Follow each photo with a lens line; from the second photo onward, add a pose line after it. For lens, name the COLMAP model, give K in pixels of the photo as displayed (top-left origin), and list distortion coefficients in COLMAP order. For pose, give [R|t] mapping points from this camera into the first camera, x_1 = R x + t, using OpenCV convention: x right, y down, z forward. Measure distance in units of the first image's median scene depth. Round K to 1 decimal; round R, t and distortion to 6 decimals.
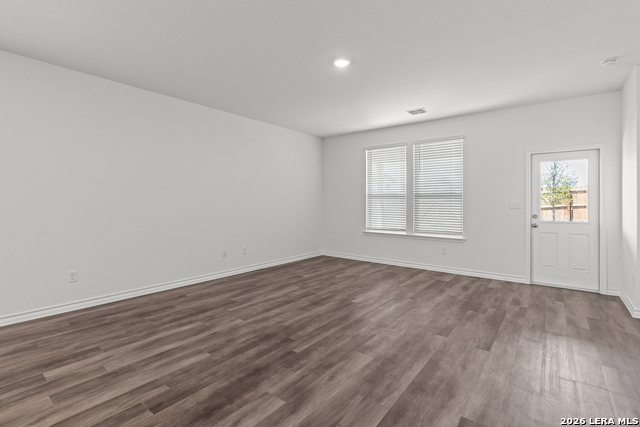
lens RADIAL K [[298.1, 0, 324.0], [0, 298.1, 204.0], [0, 0, 1]] dist [-0.006599, 0.002382]
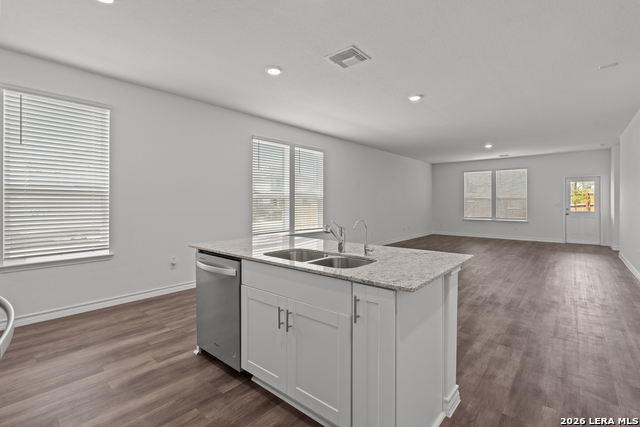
lens RADIAL K [[298.1, 0, 320.4], [0, 298.1, 204.3], [0, 0, 1]] dist [-0.006599, 0.002382]
pose [[0.998880, -0.002816, -0.047225, -0.753968], [0.002860, 0.999996, 0.000862, 0.001656], [0.047222, -0.000997, 0.998884, -0.945850]]
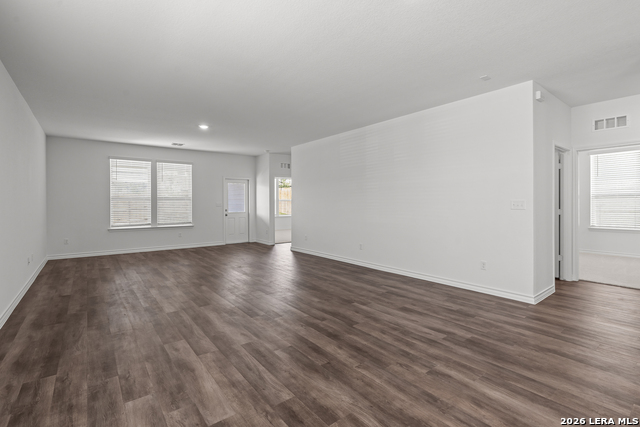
lens RADIAL K [[298.1, 0, 316.1], [0, 298.1, 201.5], [0, 0, 1]] dist [-0.006599, 0.002382]
pose [[0.250776, 0.002629, 0.968042, -0.947610], [0.008837, 0.999948, -0.005005, -0.002143], [-0.968005, 0.009809, 0.250740, -0.070217]]
